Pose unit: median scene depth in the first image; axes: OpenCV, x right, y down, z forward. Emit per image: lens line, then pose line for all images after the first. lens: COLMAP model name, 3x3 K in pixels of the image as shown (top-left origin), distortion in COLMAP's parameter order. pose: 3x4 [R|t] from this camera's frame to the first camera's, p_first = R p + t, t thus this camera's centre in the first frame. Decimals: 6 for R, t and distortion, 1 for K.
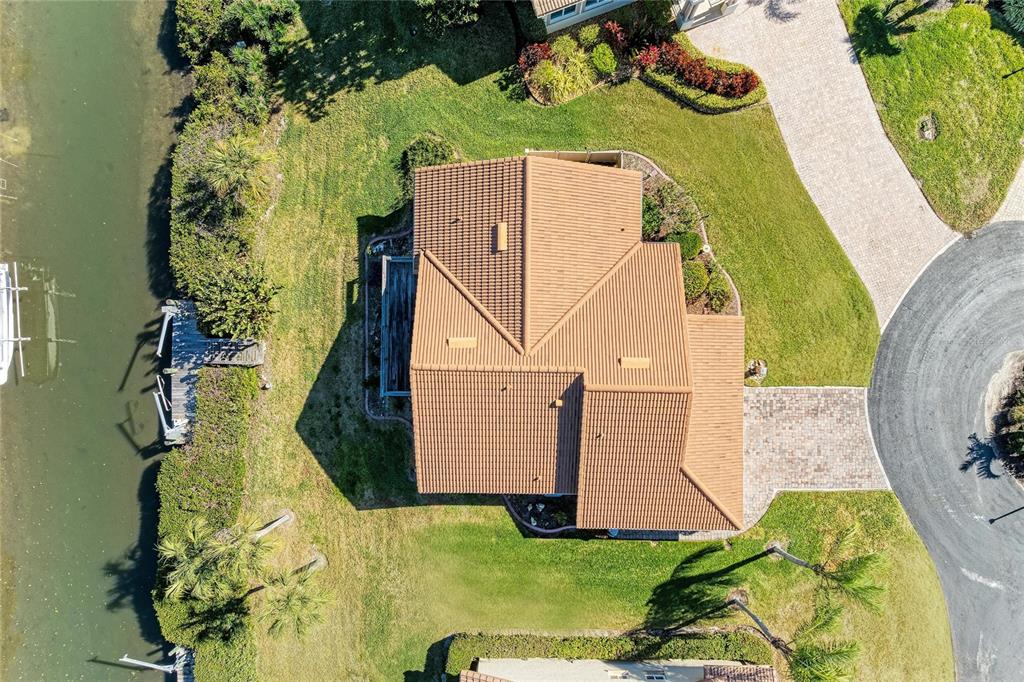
lens RADIAL K [[717.1, 0, 511.2], [0, 717.1, 341.4], [0, 0, 1]] dist [-0.012150, -0.011532]
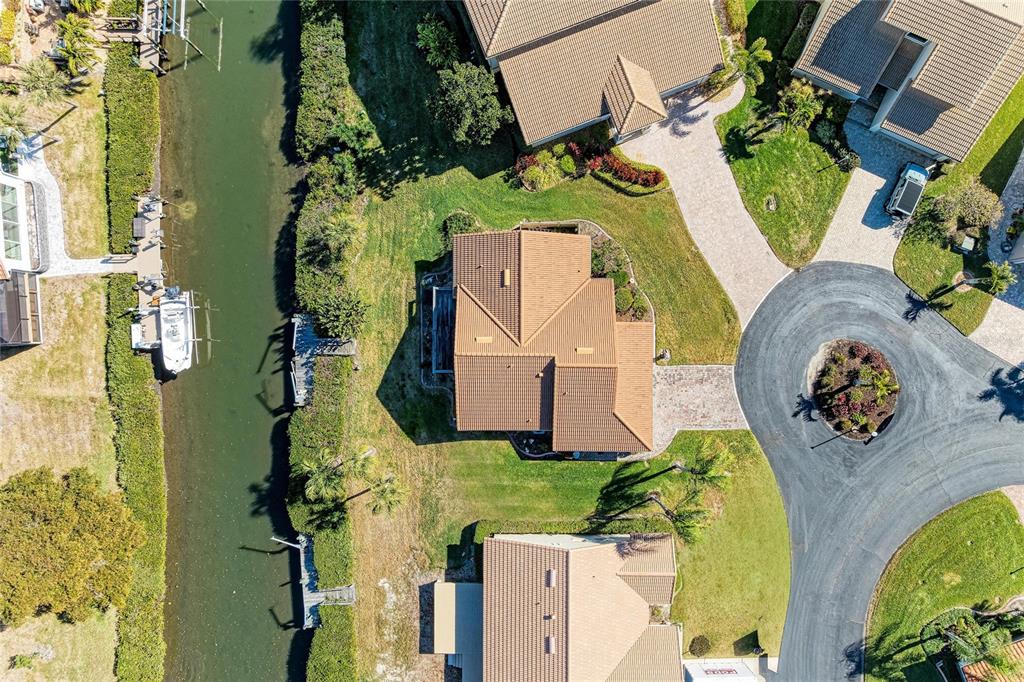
lens RADIAL K [[717.1, 0, 515.1], [0, 717.1, 340.4], [0, 0, 1]] dist [-0.012150, -0.011532]
pose [[0.999906, -0.008102, 0.011067, -0.011646], [0.008055, 0.999958, 0.004315, -0.003186], [-0.011101, -0.004225, 0.999929, -0.606629]]
